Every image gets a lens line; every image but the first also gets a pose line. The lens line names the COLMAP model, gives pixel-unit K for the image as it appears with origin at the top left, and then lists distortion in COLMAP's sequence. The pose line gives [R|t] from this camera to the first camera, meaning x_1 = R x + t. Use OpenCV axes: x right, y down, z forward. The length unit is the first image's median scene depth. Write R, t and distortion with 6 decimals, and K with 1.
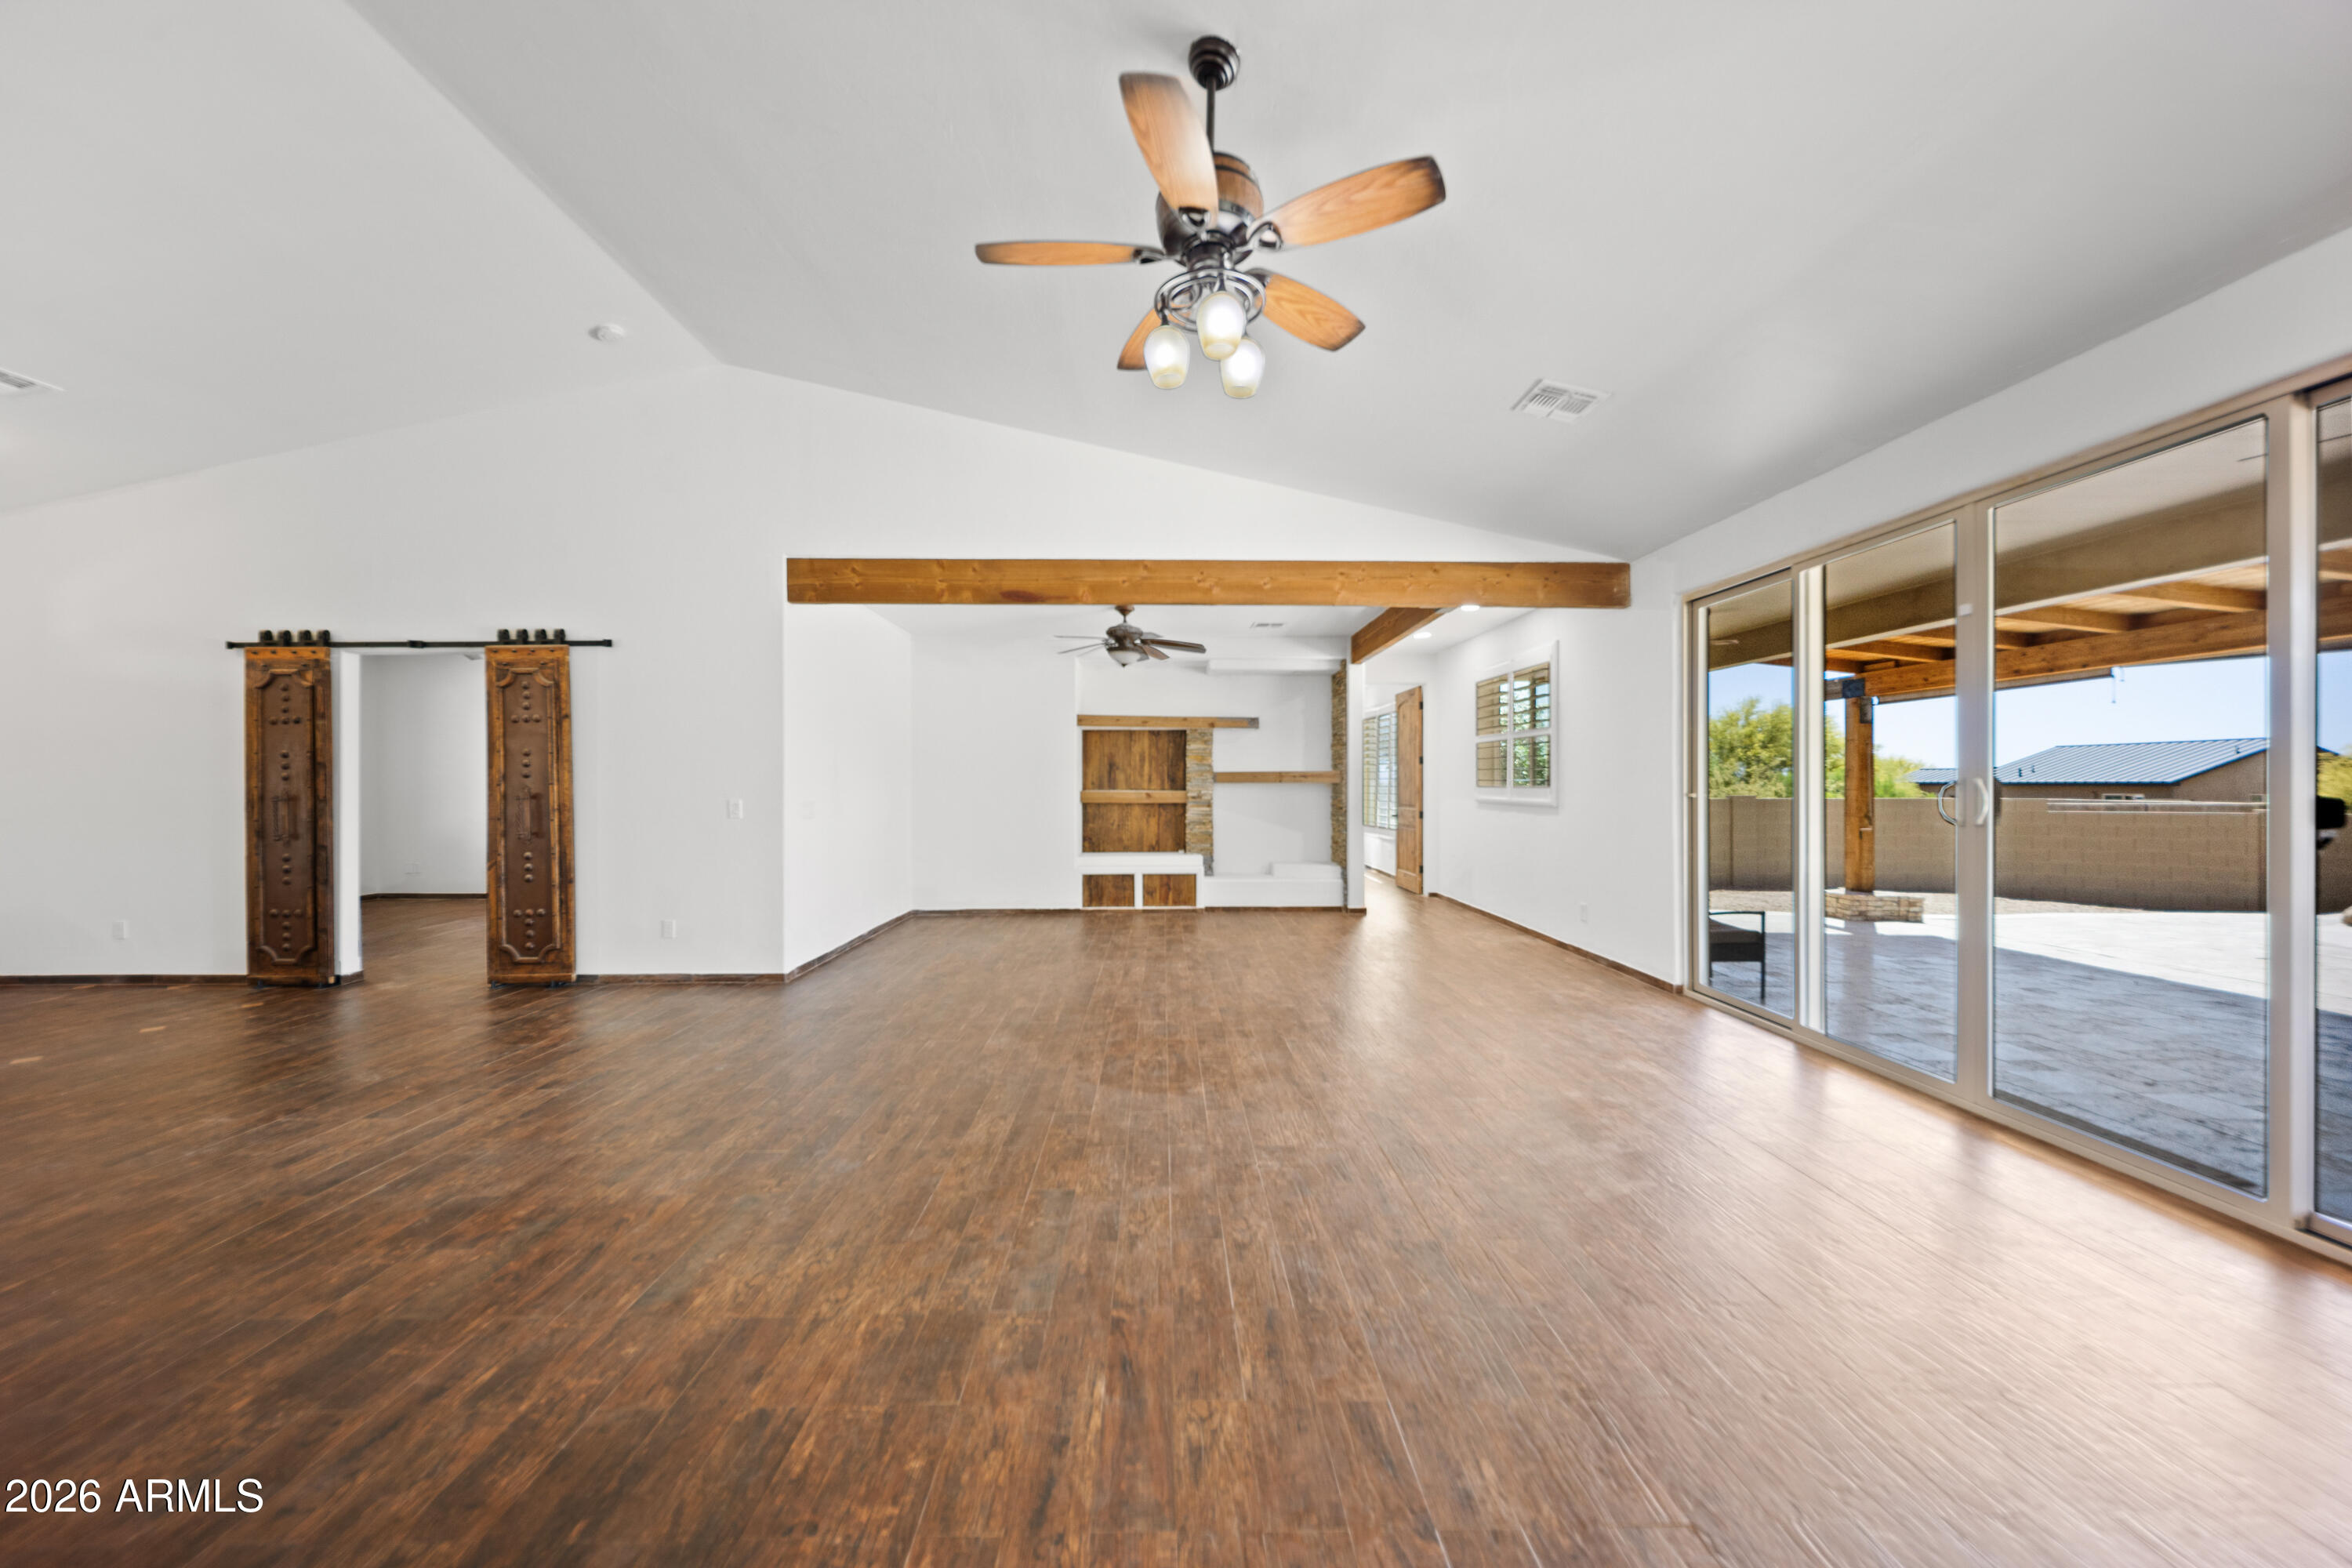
lens RADIAL K [[798.4, 0, 1175.3], [0, 798.4, 786.8], [0, 0, 1]] dist [0.008260, -0.000159]
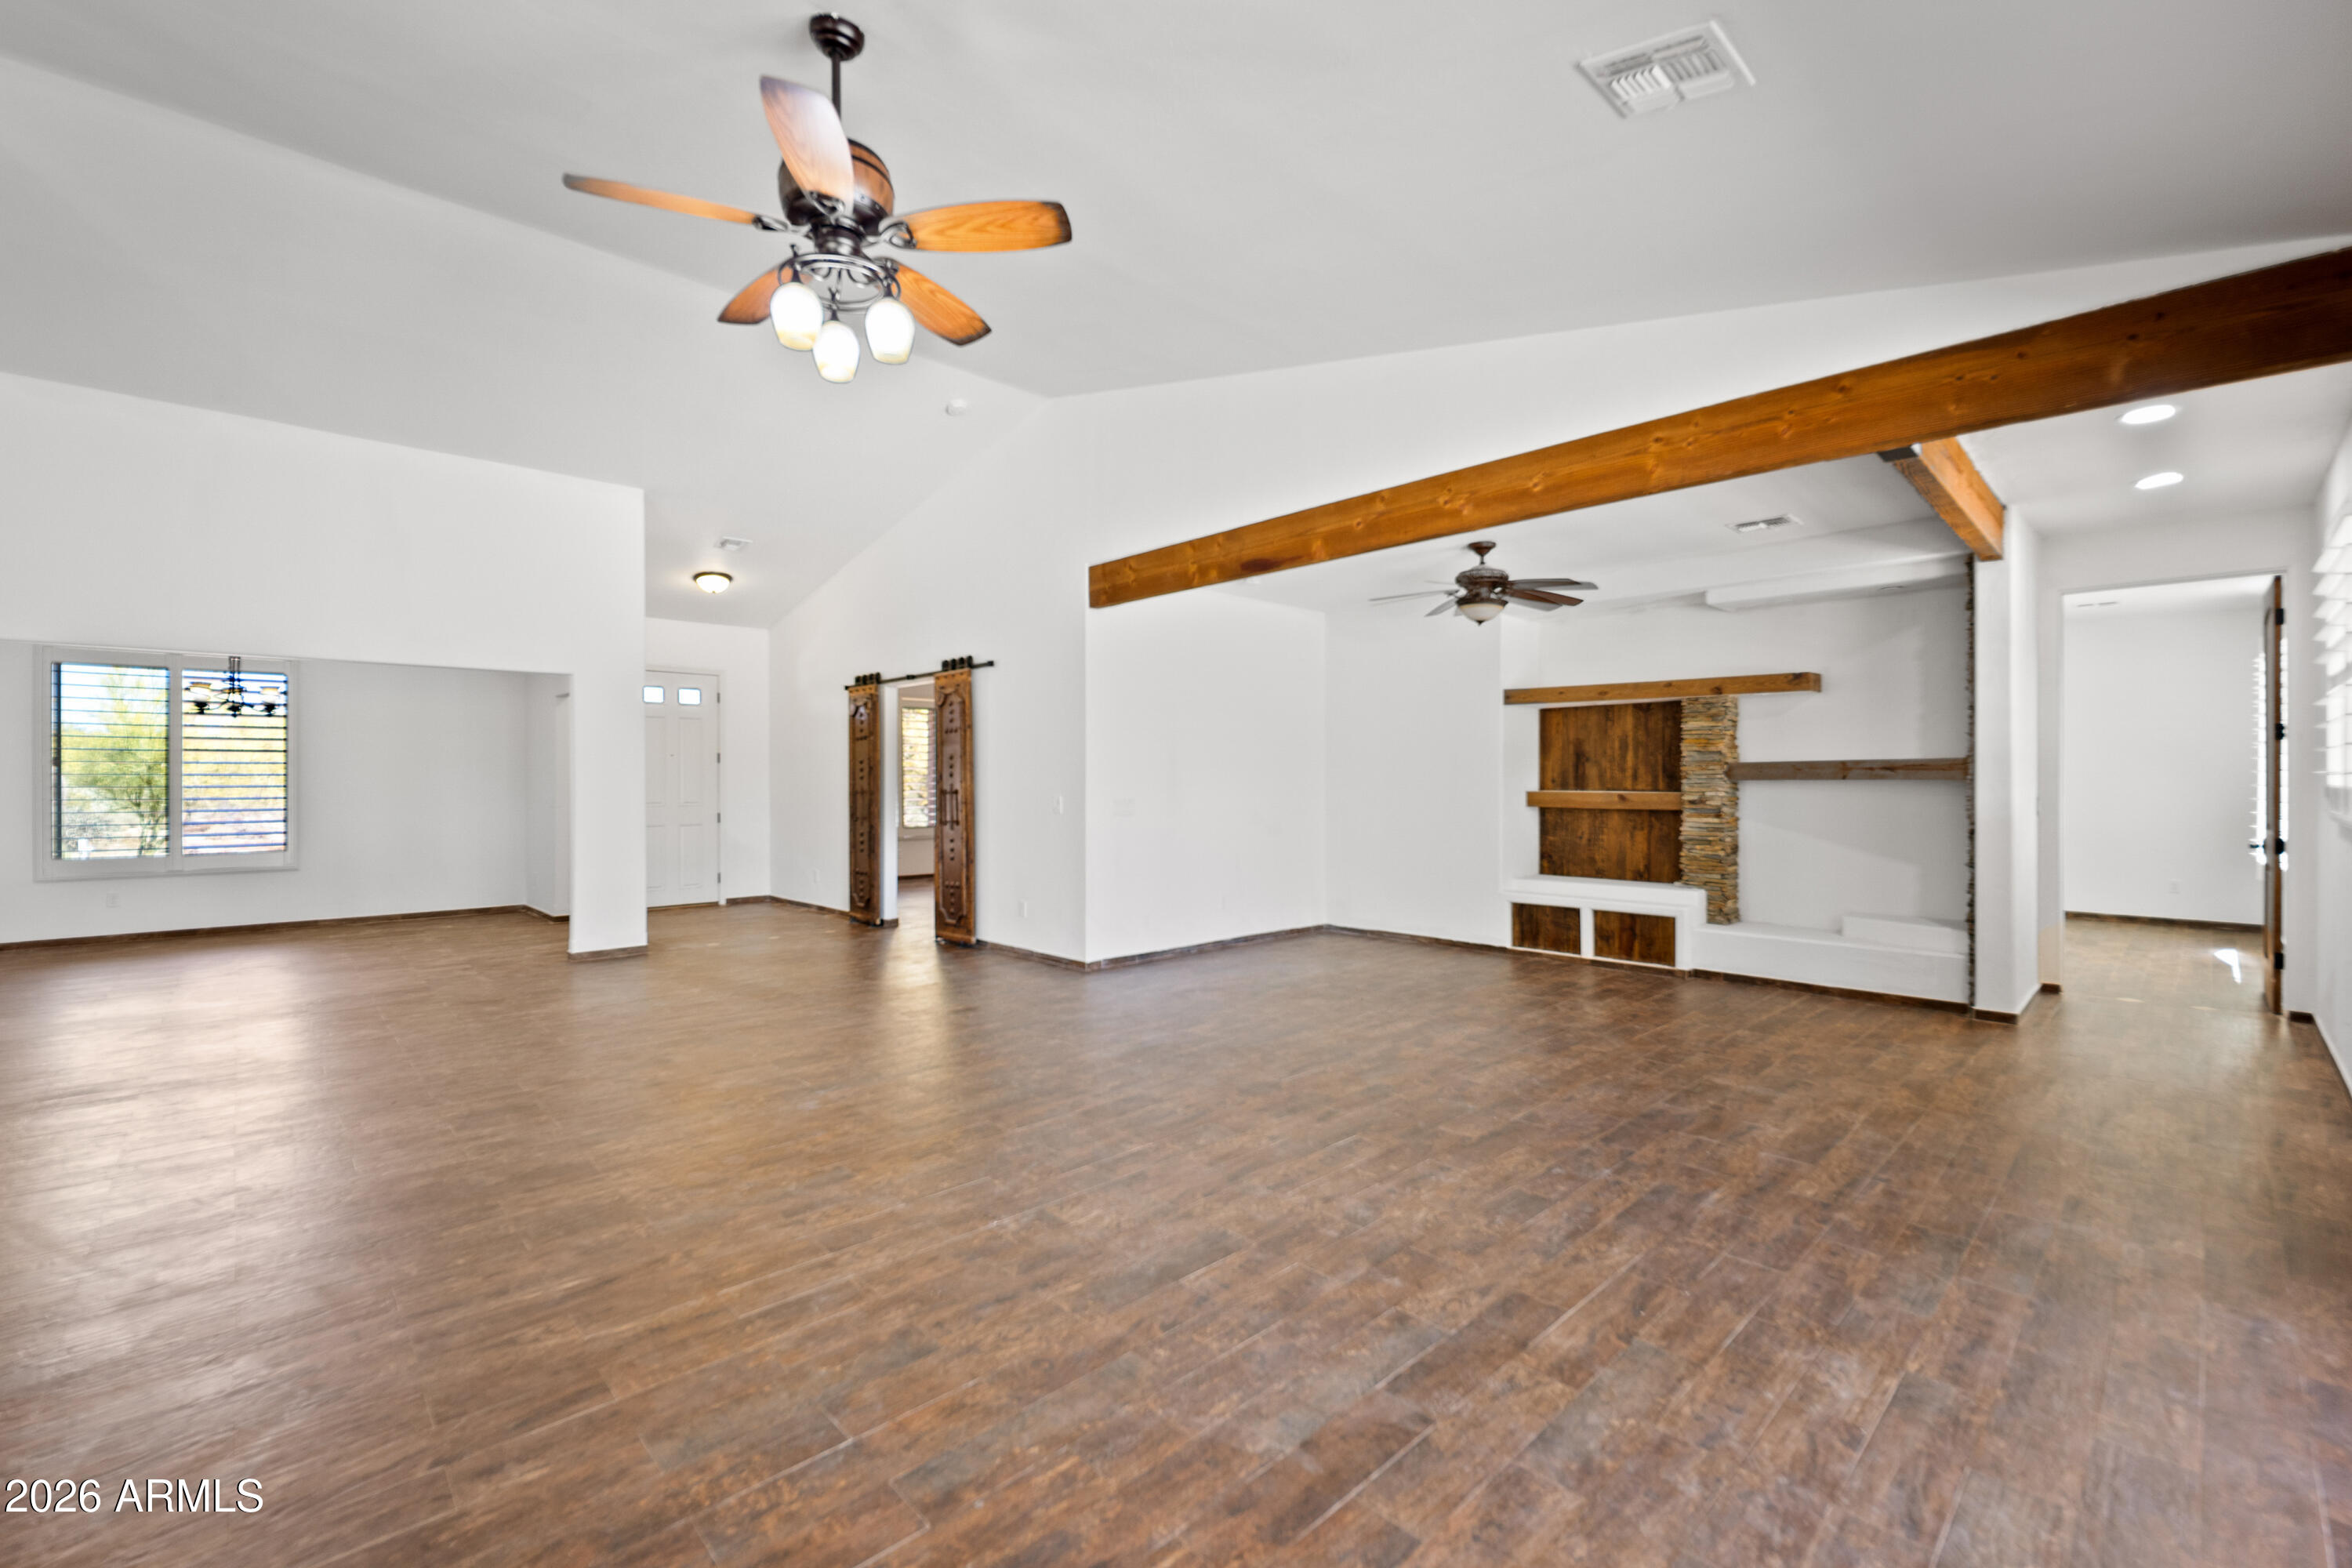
lens RADIAL K [[976.8, 0, 1180.3], [0, 976.8, 785.6], [0, 0, 1]] dist [0.009254, -0.001018]
pose [[0.673569, 0.003474, -0.739116, 0.420201], [-0.002768, 0.999994, 0.002177, -0.001100], [0.739119, 0.000579, 0.673575, 0.177999]]
